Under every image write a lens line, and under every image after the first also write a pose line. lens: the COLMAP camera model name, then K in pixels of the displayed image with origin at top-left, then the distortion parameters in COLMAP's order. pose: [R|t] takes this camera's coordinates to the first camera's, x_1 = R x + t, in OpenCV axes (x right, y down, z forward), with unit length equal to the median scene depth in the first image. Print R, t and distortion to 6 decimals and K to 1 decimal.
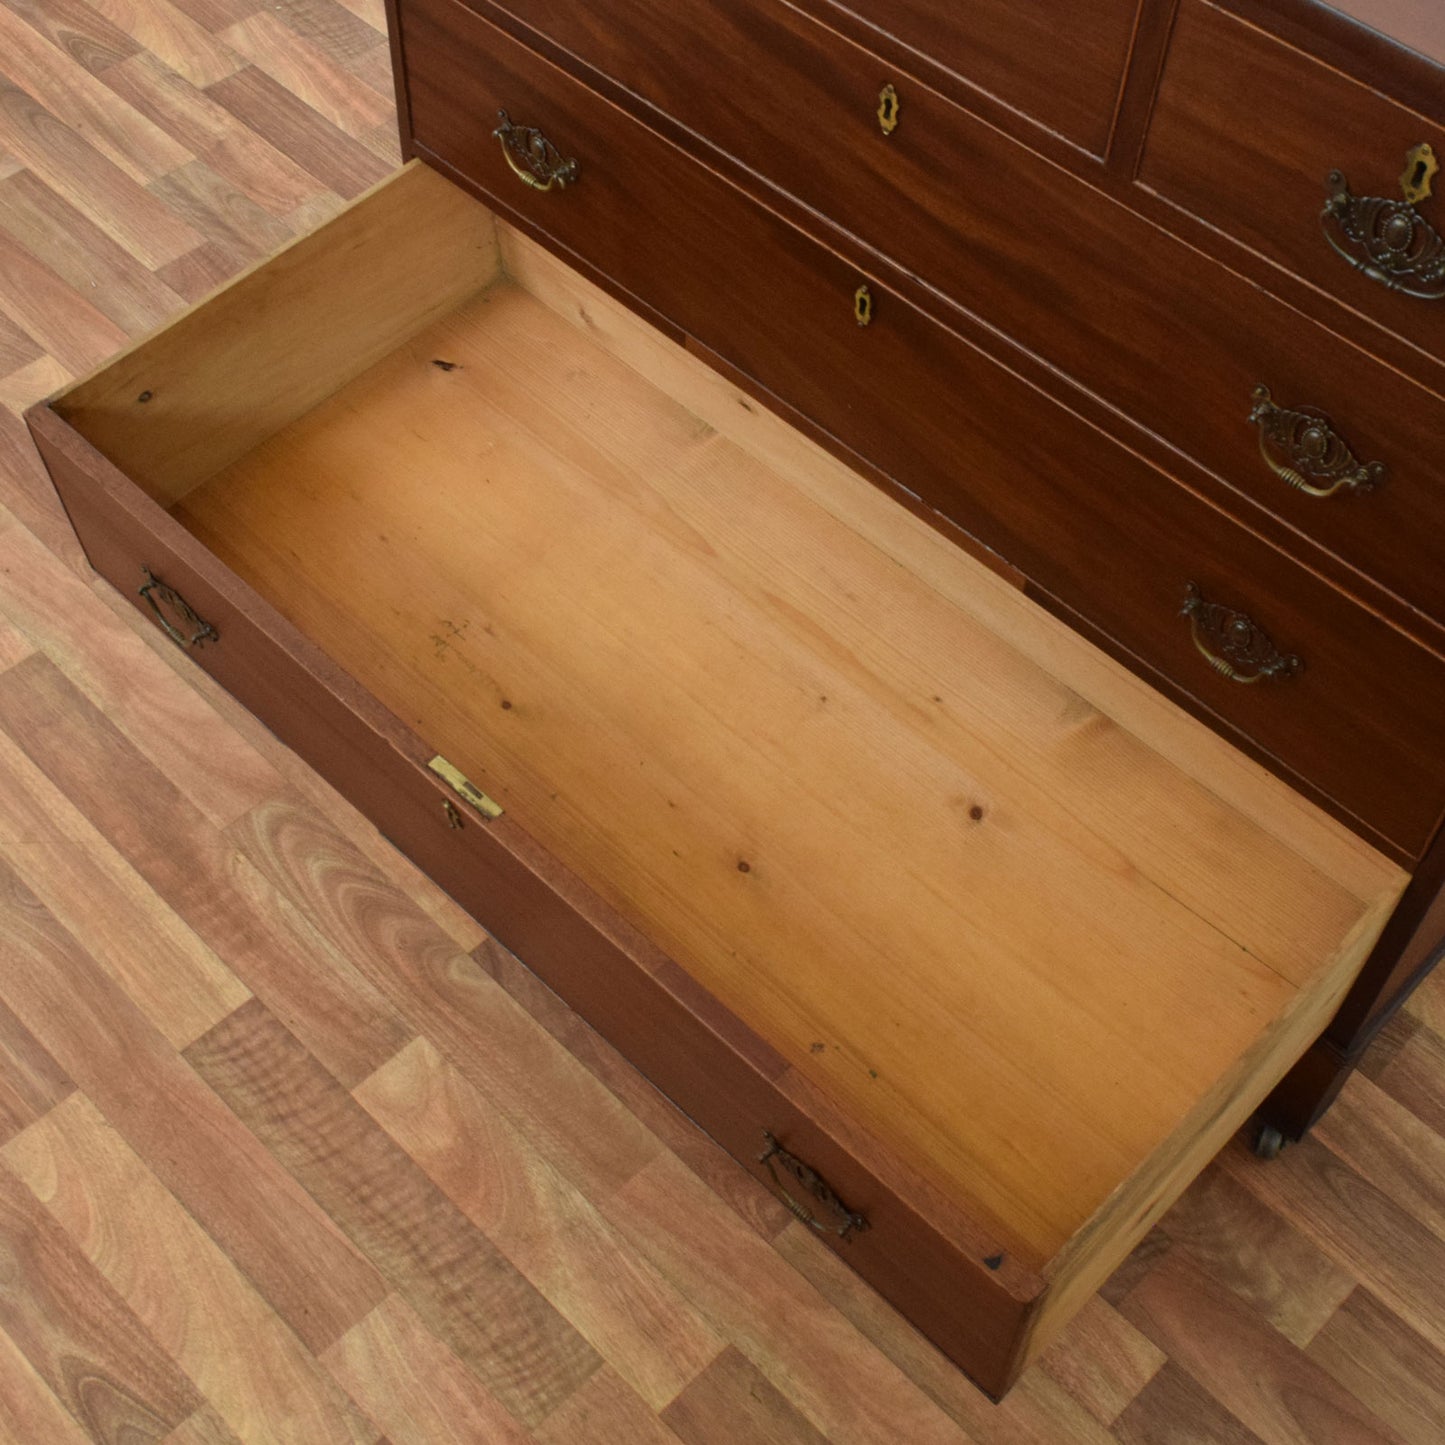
lens RADIAL K [[2026.1, 0, 772.2], [0, 2026.1, 636.5], [0, 0, 1]] dist [-0.006124, 0.000000]
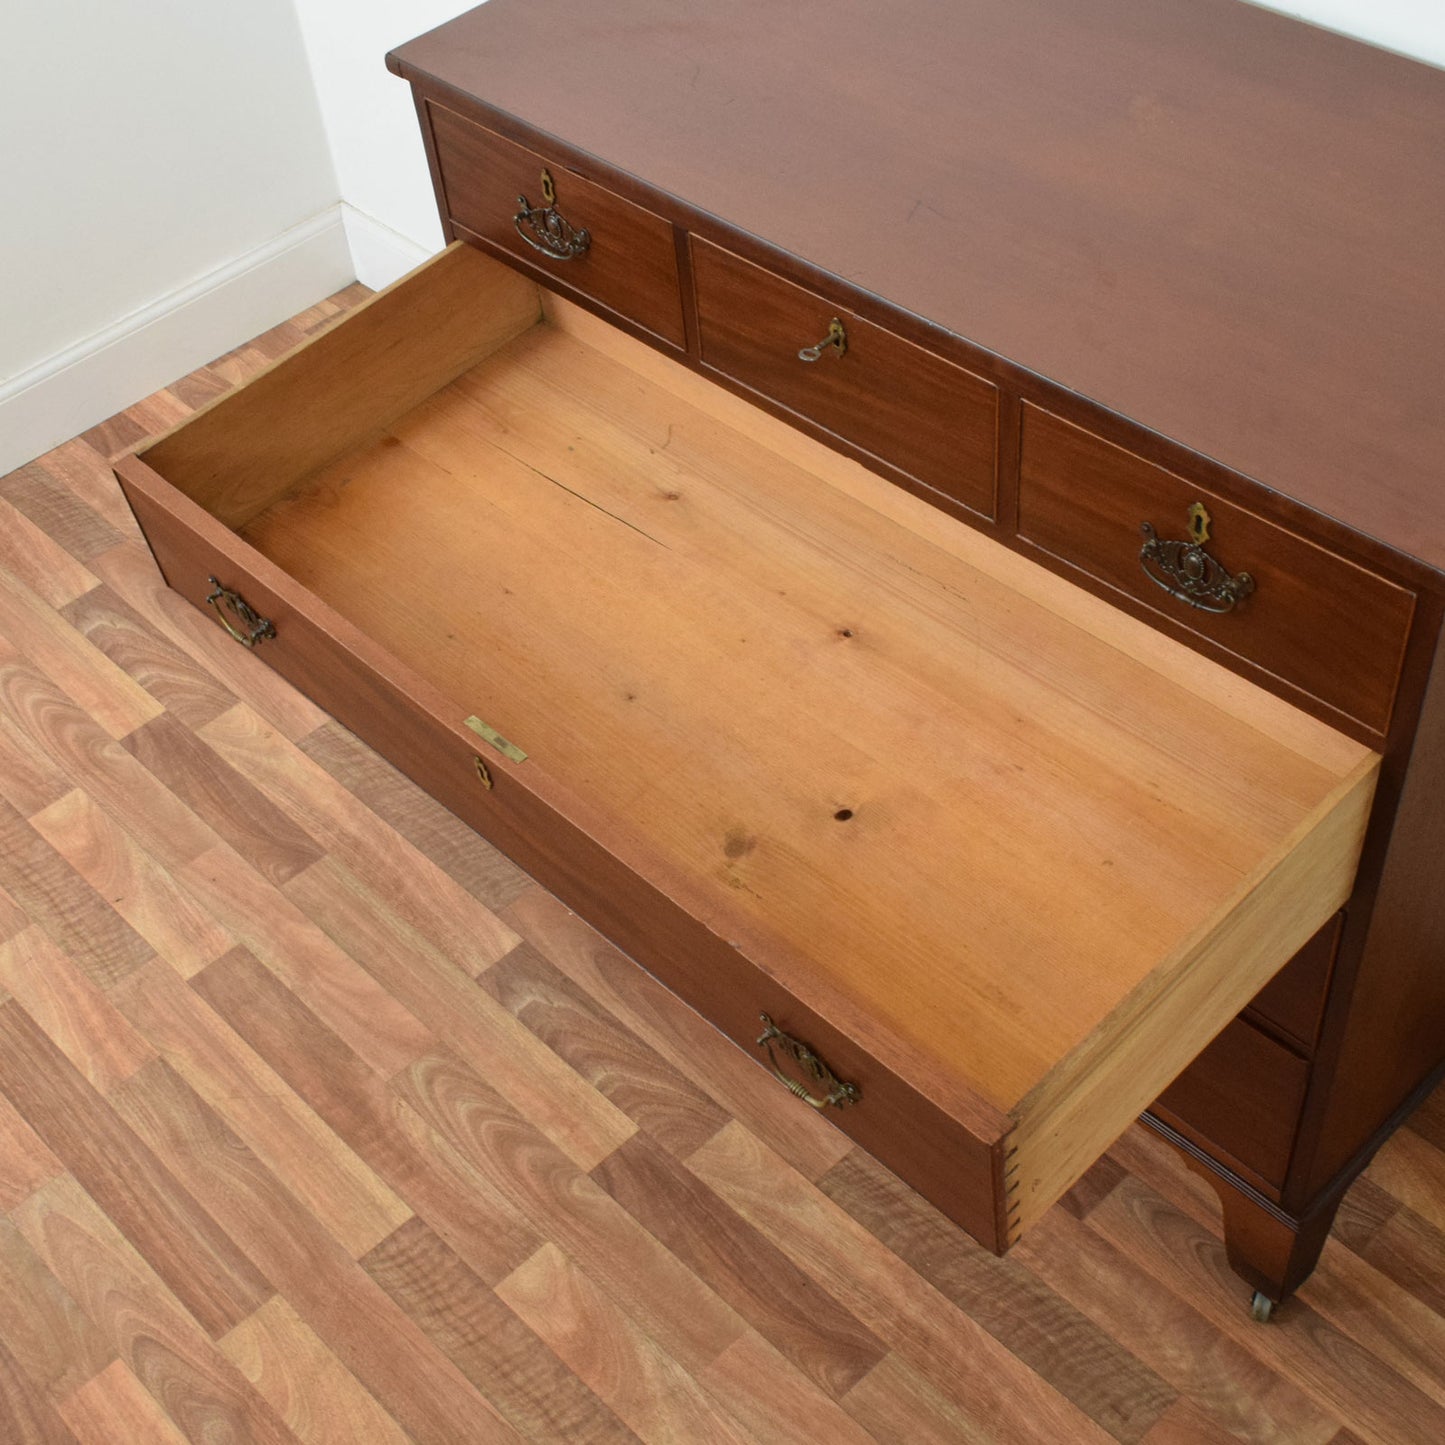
lens RADIAL K [[2026.1, 0, 732.7], [0, 2026.1, 728.0], [0, 0, 1]] dist [-0.006124, 0.000000]
pose [[0.991455, -0.063726, -0.113824, 0.095882], [0.052919, 0.994016, -0.095565, 0.012254], [0.119233, 0.088725, 0.988894, -0.222907]]
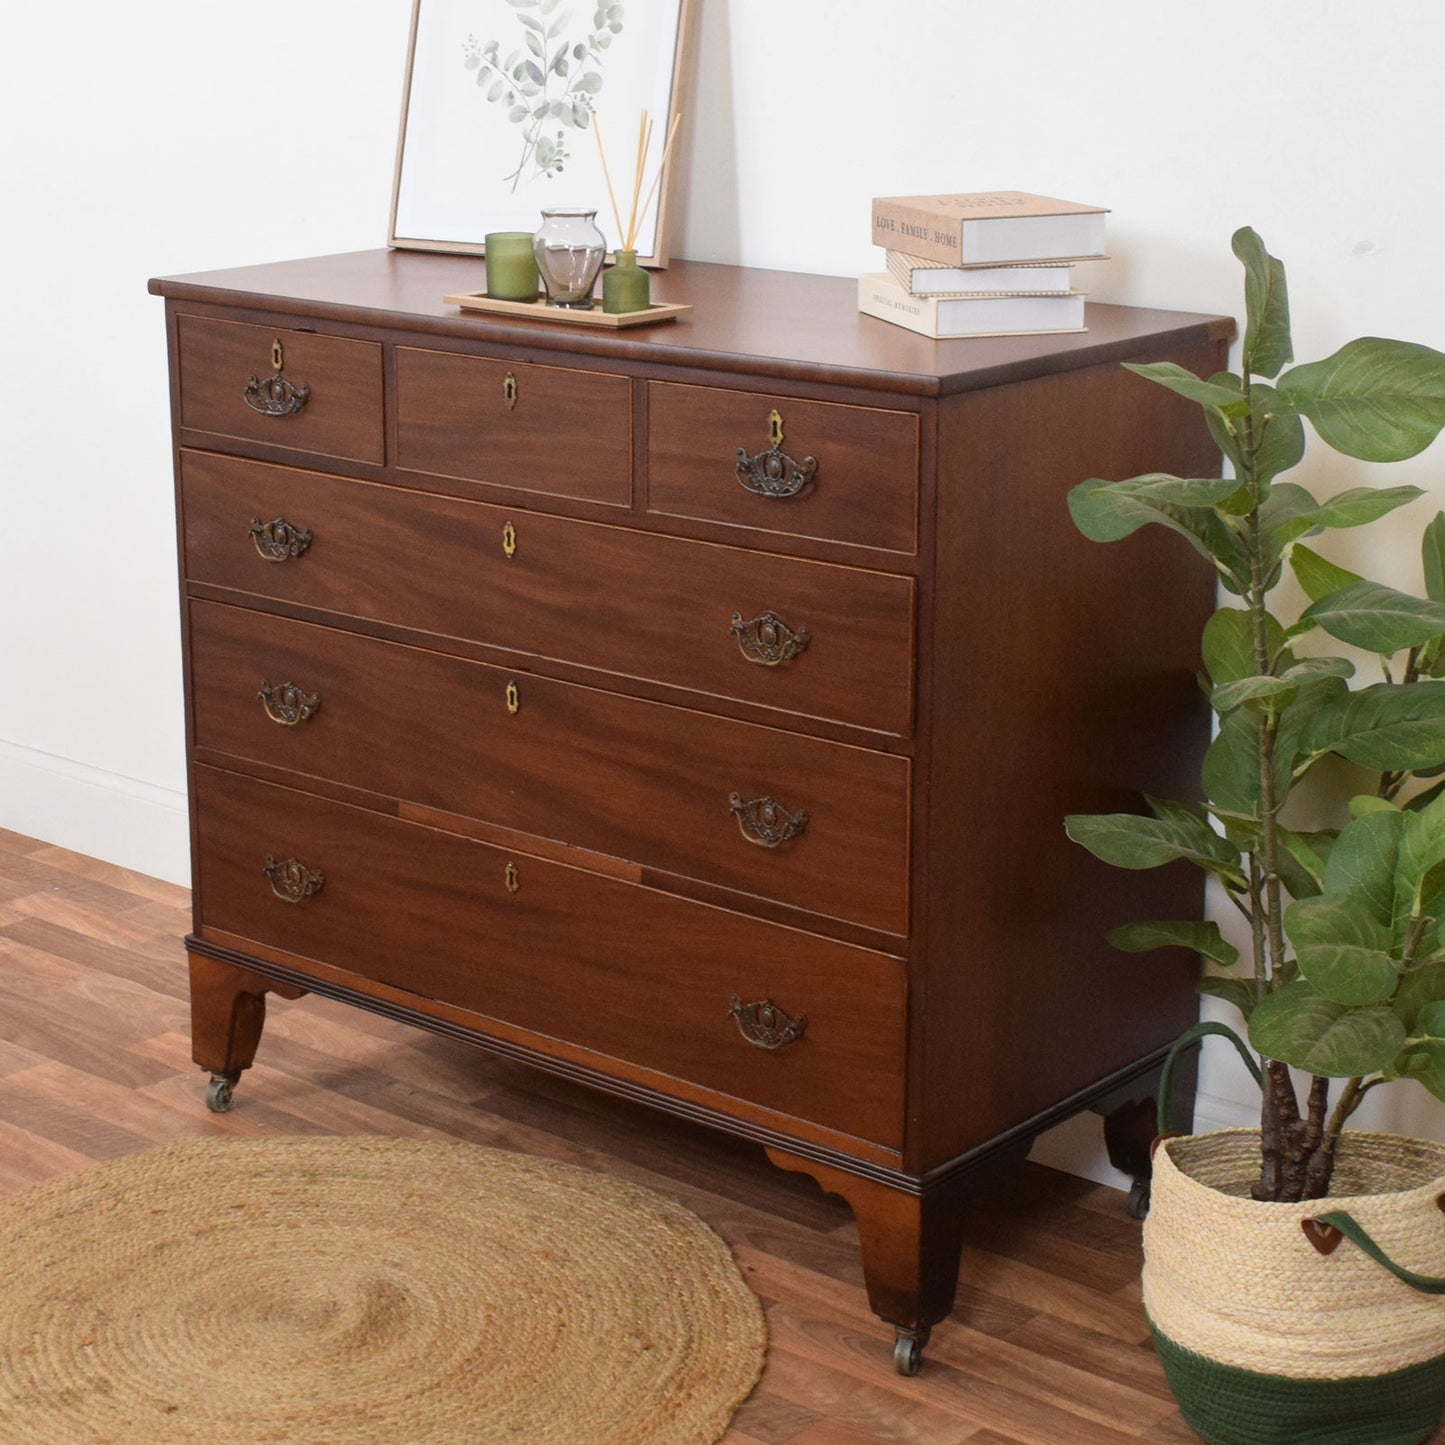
lens RADIAL K [[2851.9, 0, 709.2], [0, 2851.9, 720.2], [0, 0, 1]] dist [0.067351, 0.000000]
pose [[0.996279, -0.064327, 0.057364, 0.057595], [0.085693, 0.810605, -0.579289, 0.910161], [-0.009235, 0.582049, 0.813101, -0.585221]]
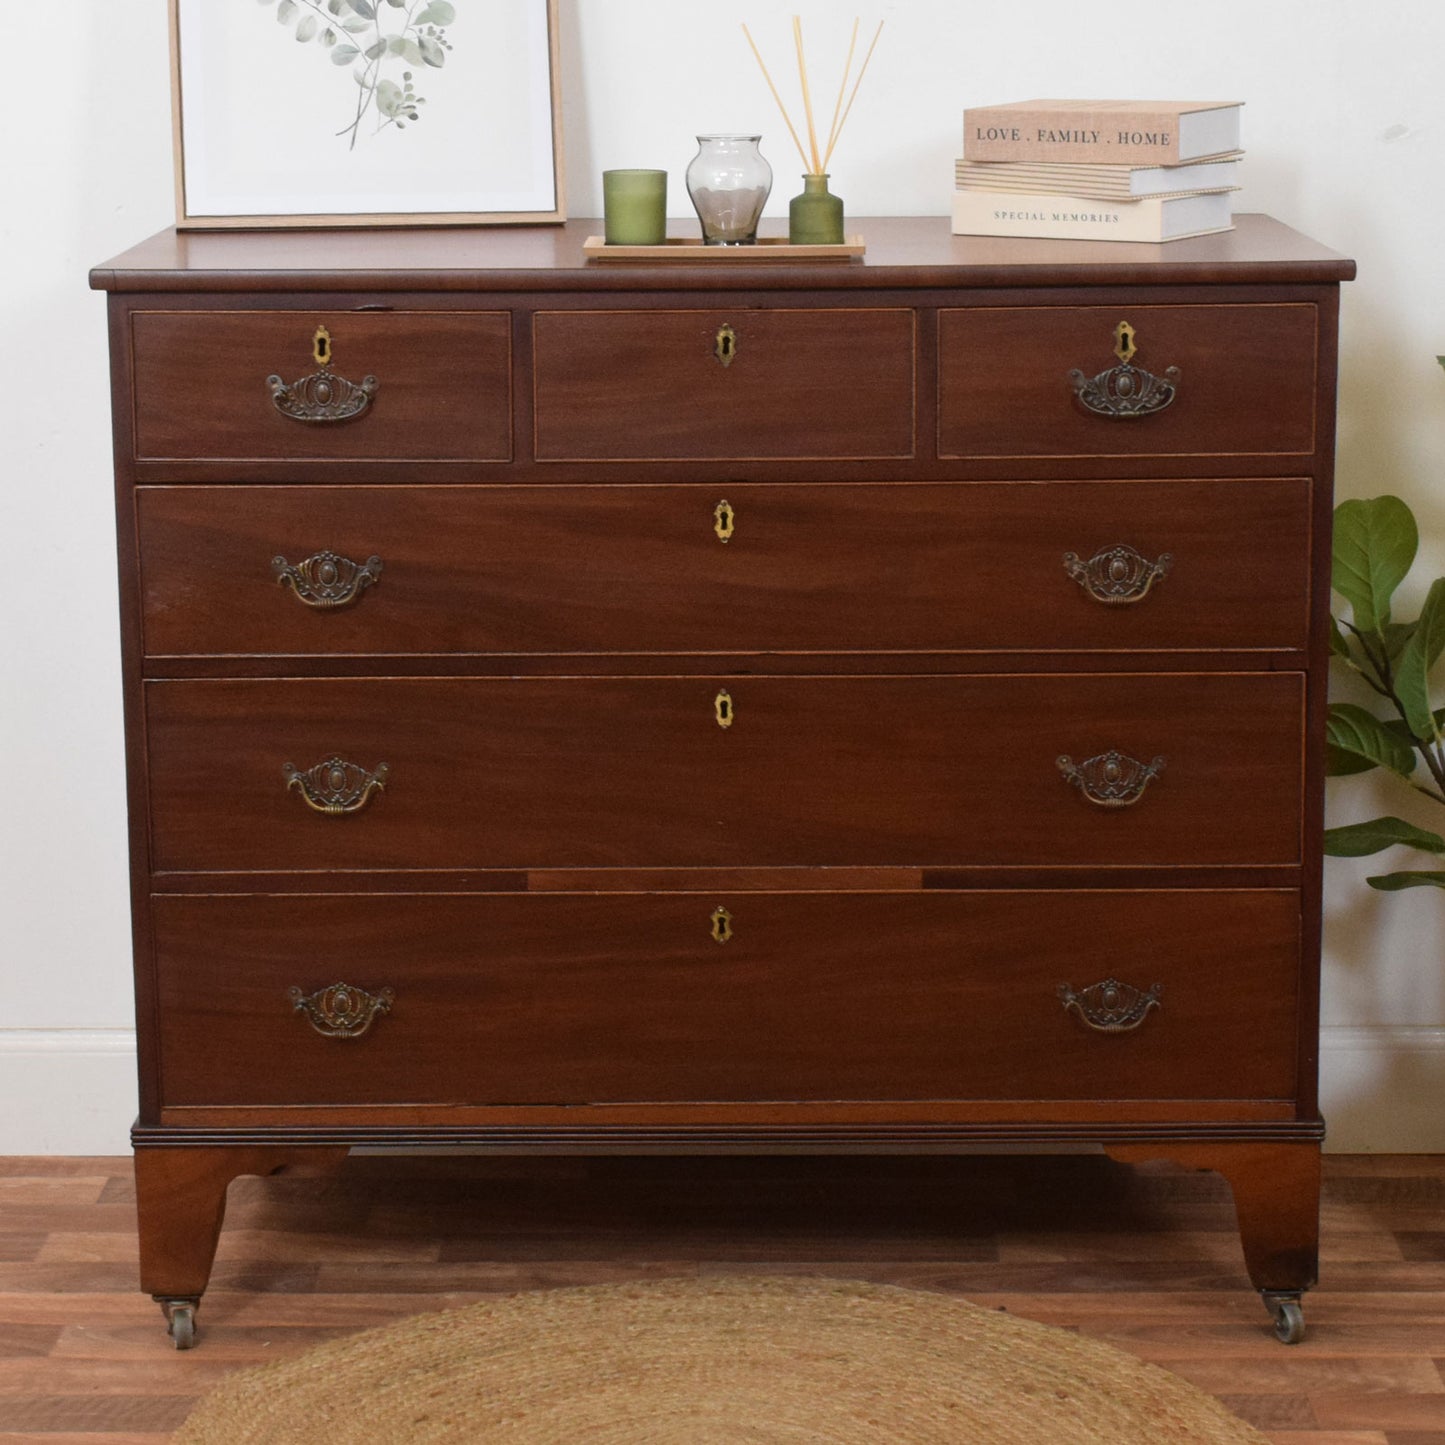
lens RADIAL K [[3256.9, 0, 770.8], [0, 3256.9, 704.7], [0, 0, 1]] dist [0.063978, 0.000000]
pose [[0.736163, -0.207212, 0.644303, -1.050615], [0.556820, 0.726580, -0.402534, 0.565310], [-0.384728, 0.655091, 0.650261, -0.279718]]
